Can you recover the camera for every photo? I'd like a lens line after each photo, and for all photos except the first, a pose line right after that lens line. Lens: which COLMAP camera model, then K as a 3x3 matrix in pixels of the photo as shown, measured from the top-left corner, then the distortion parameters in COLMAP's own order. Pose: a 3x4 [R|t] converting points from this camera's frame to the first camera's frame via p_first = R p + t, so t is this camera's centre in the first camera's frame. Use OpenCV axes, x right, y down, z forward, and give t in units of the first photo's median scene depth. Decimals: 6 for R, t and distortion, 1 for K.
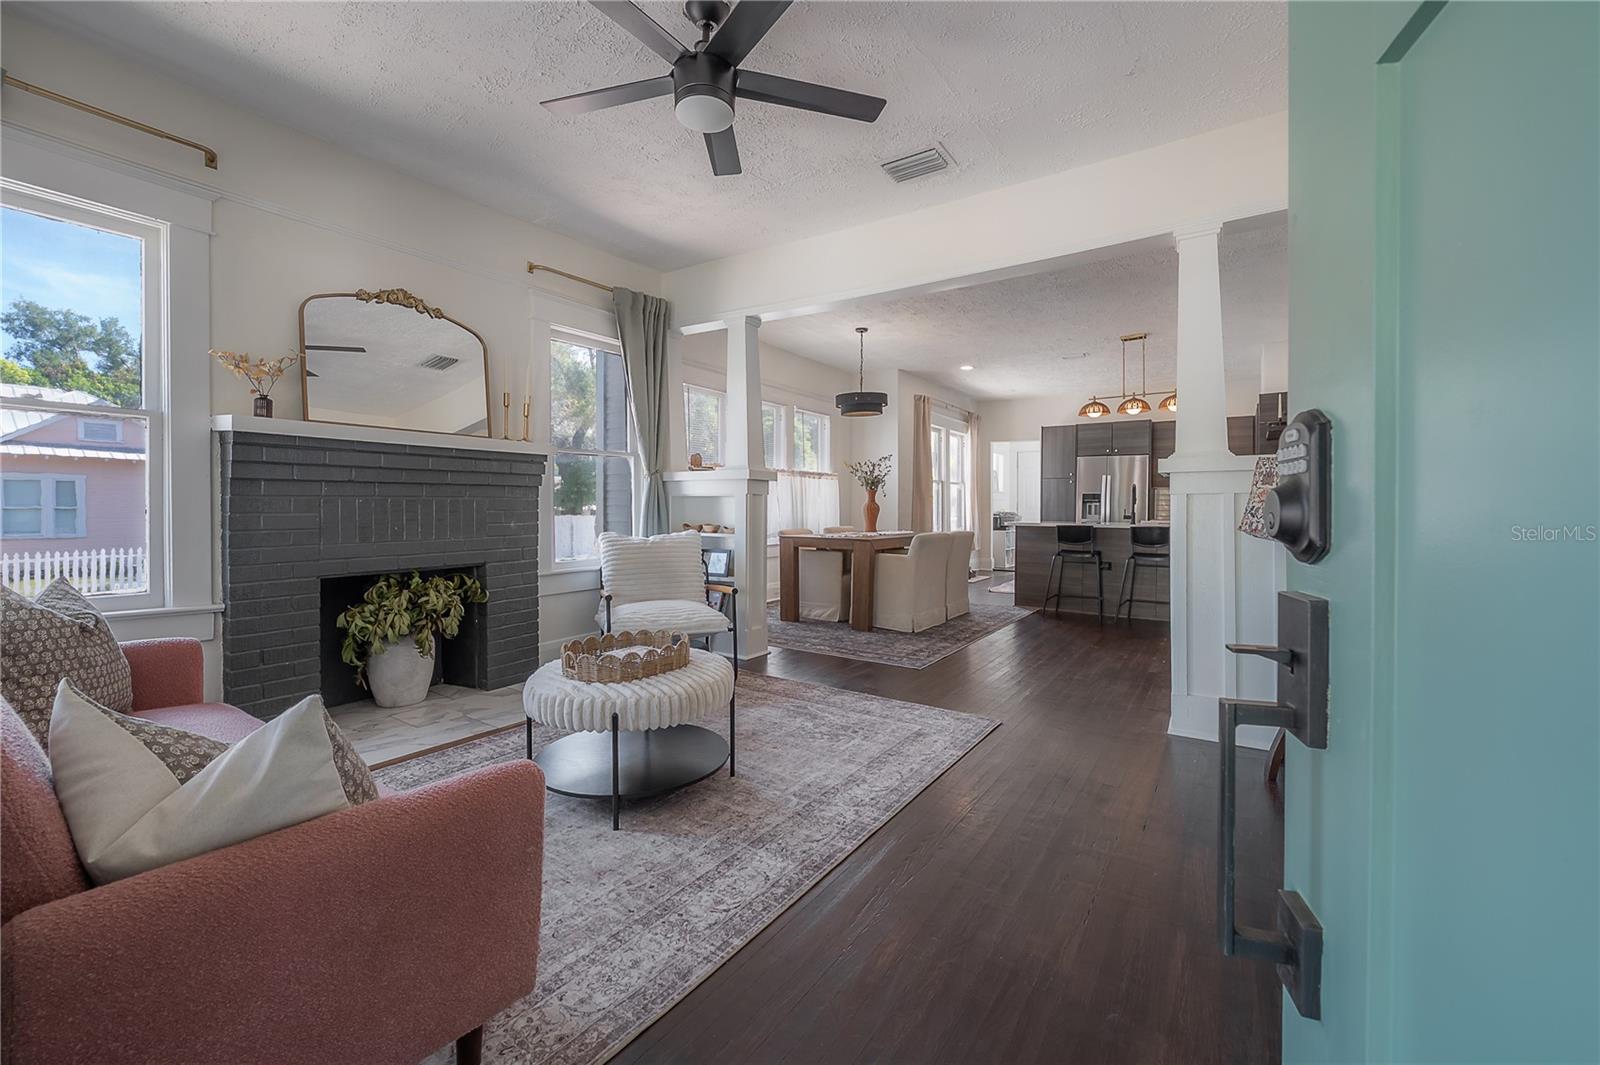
lens RADIAL K [[648.8, 0, 809.6], [0, 648.8, 505.3], [0, 0, 1]] dist [-0.012254, 0.000406]
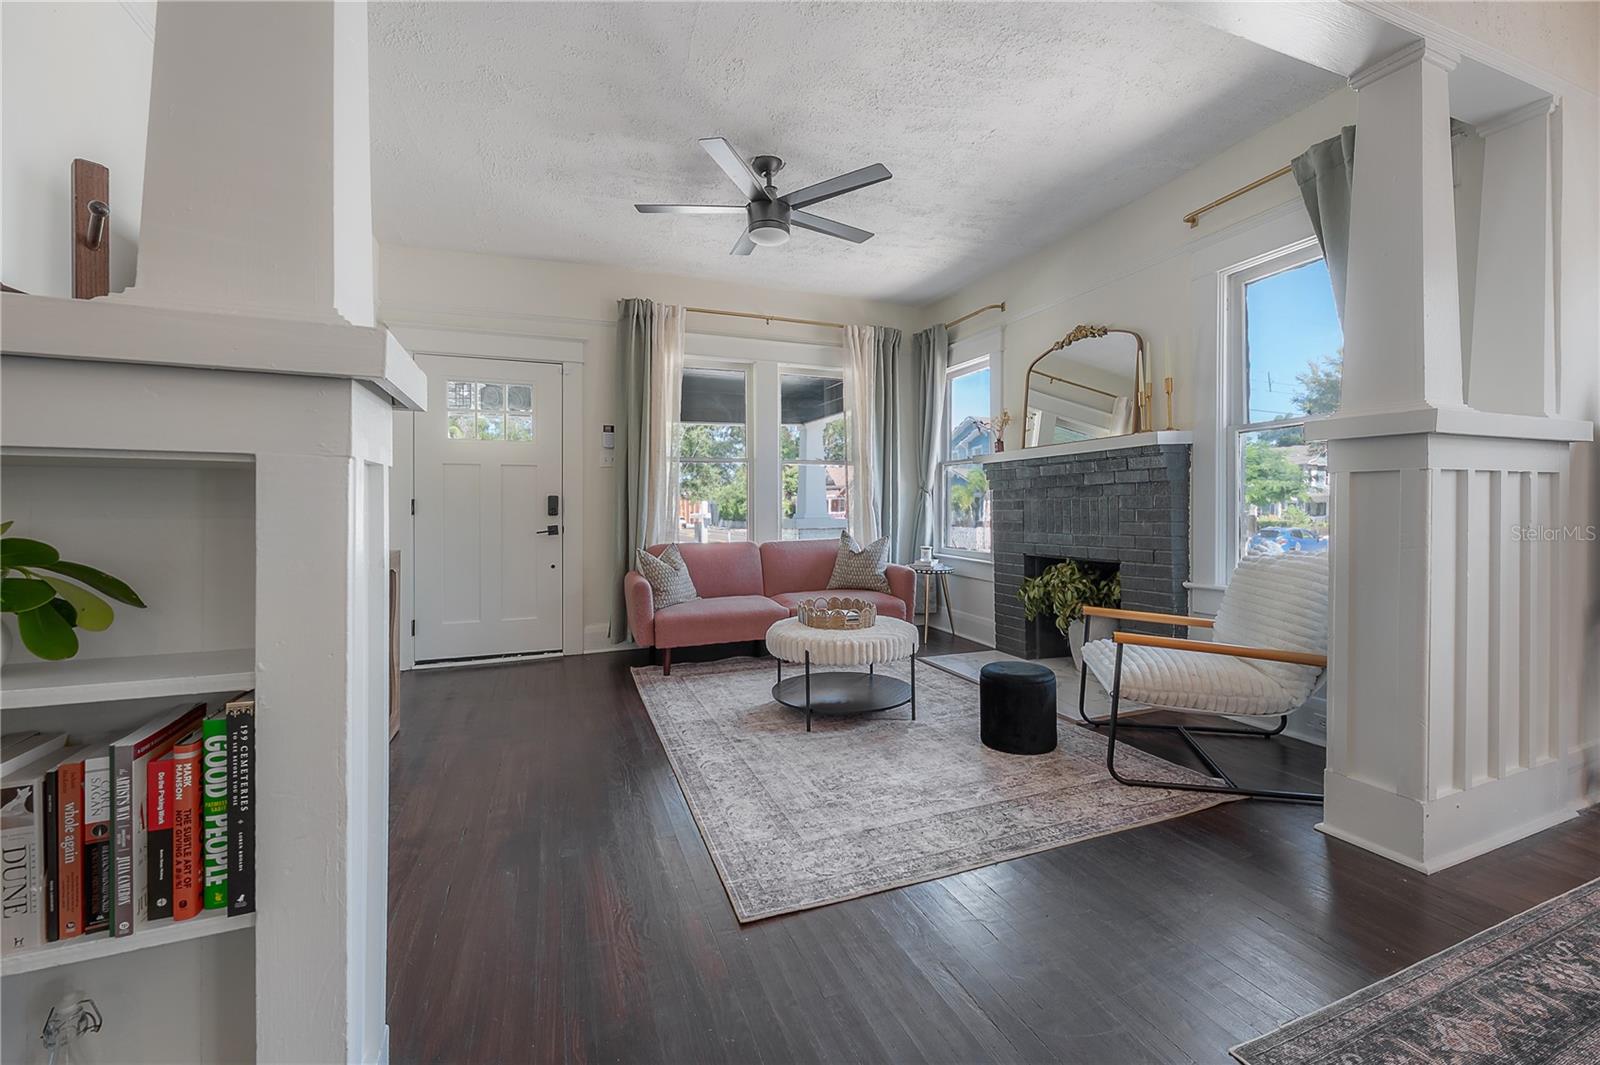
lens RADIAL K [[648.8, 0, 807.9], [0, 648.8, 506.2], [0, 0, 1]] dist [-0.012254, 0.000406]
pose [[-0.575360, -0.001399, -0.817899, 0.330328], [0.009788, 0.999915, -0.008595, 0.004484], [0.817841, -0.012950, -0.575298, 0.648190]]
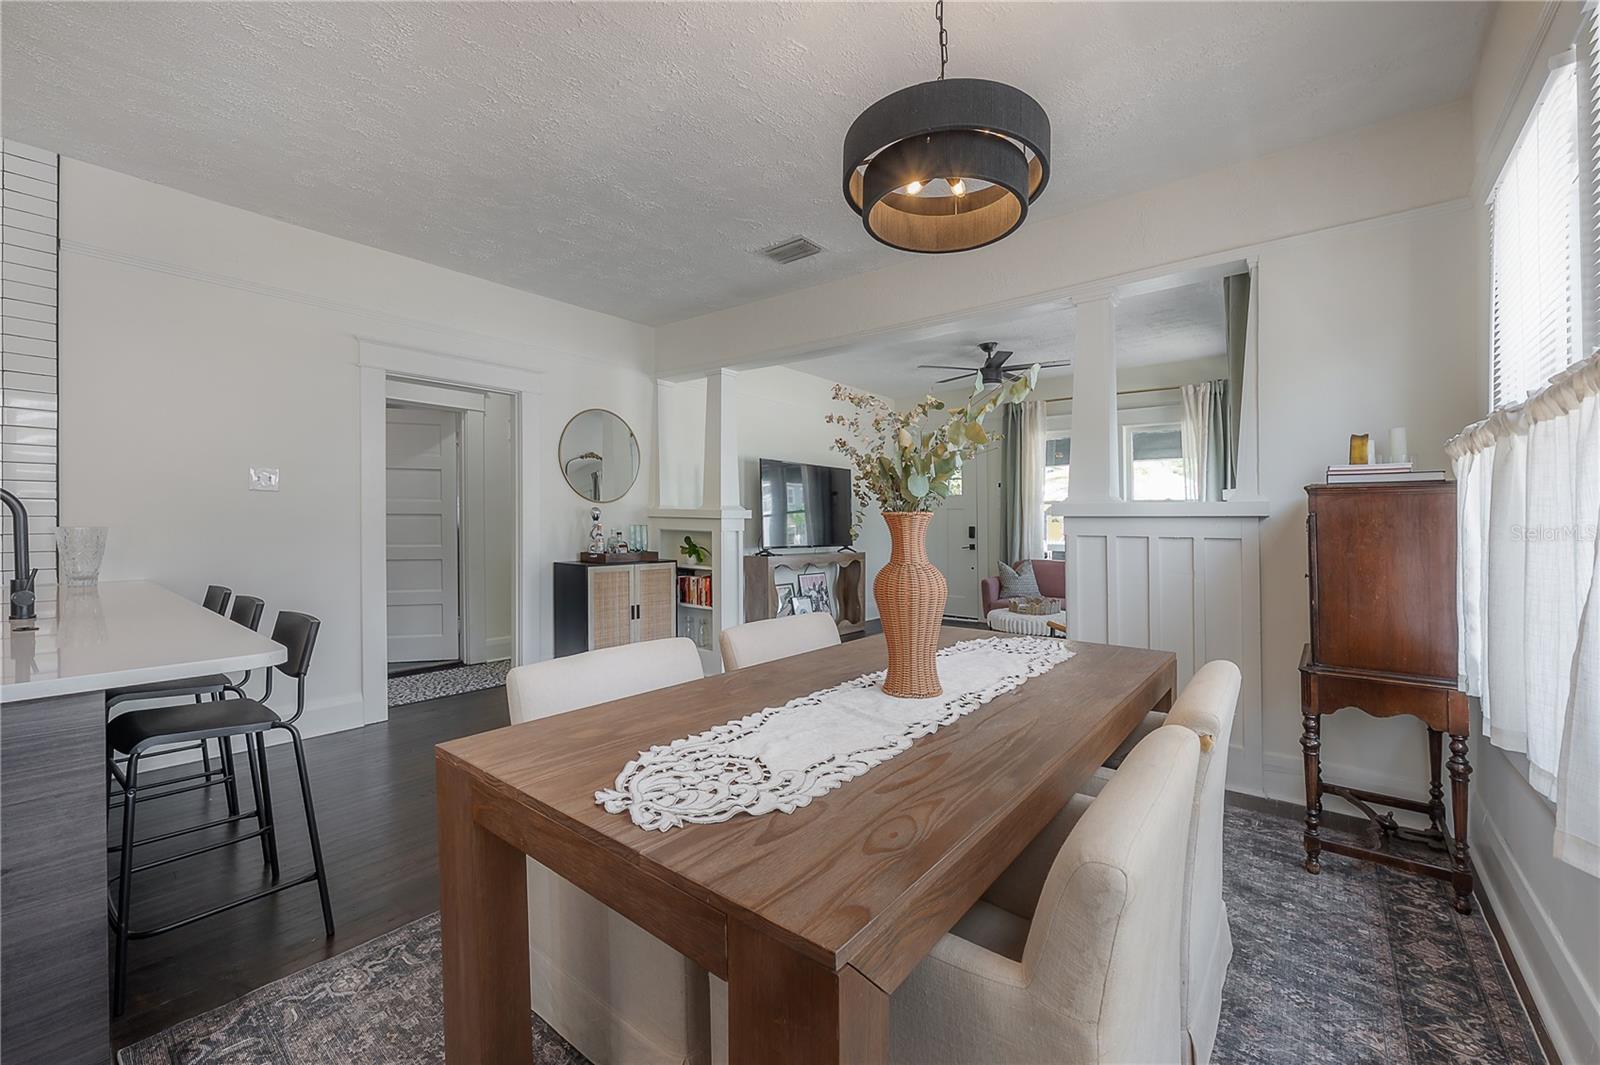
lens RADIAL K [[648.8, 0, 814.5], [0, 648.8, 495.5], [0, 0, 1]] dist [-0.012254, 0.000406]
pose [[-0.996226, -0.006054, 0.086587, 0.106551], [-0.009964, 0.998946, -0.044796, -0.015964], [-0.086224, -0.045490, -0.995237, 1.224222]]
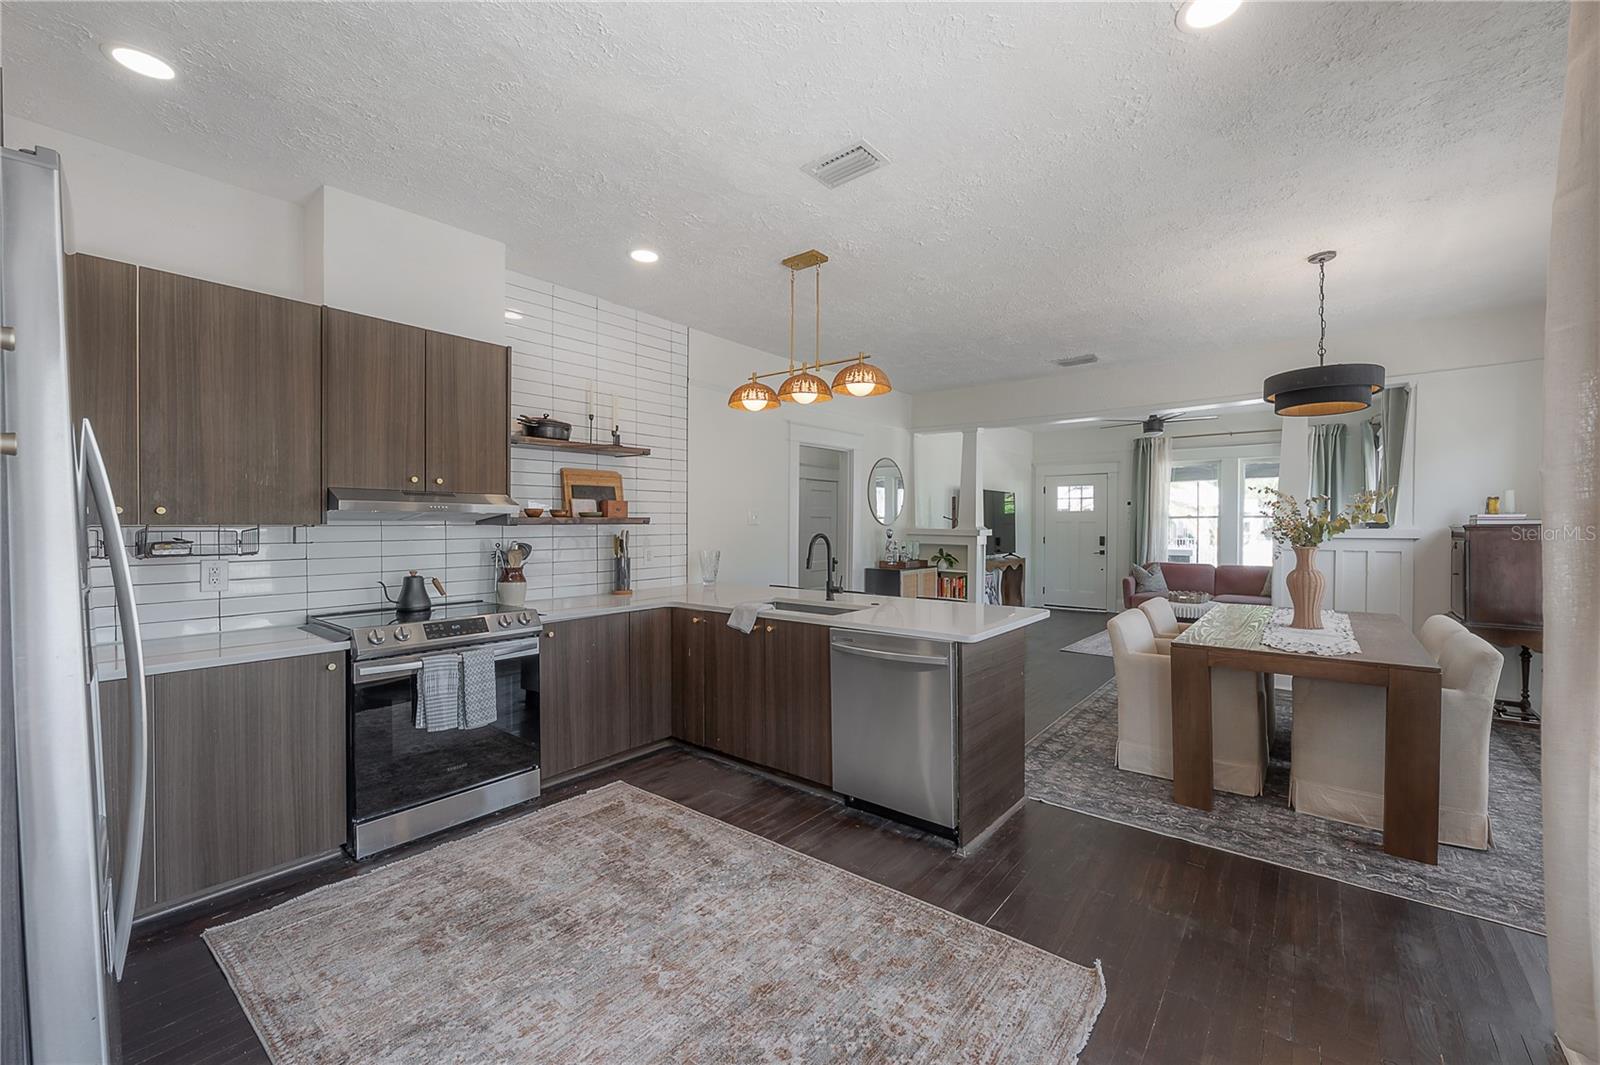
lens RADIAL K [[648.8, 0, 793.1], [0, 648.8, 522.8], [0, 0, 1]] dist [-0.012254, 0.000406]
pose [[-0.994006, -0.000562, 0.109328, 0.455150], [-0.000985, 0.999992, -0.003812, -0.038621], [-0.109325, -0.003897, -0.993998, 1.551858]]
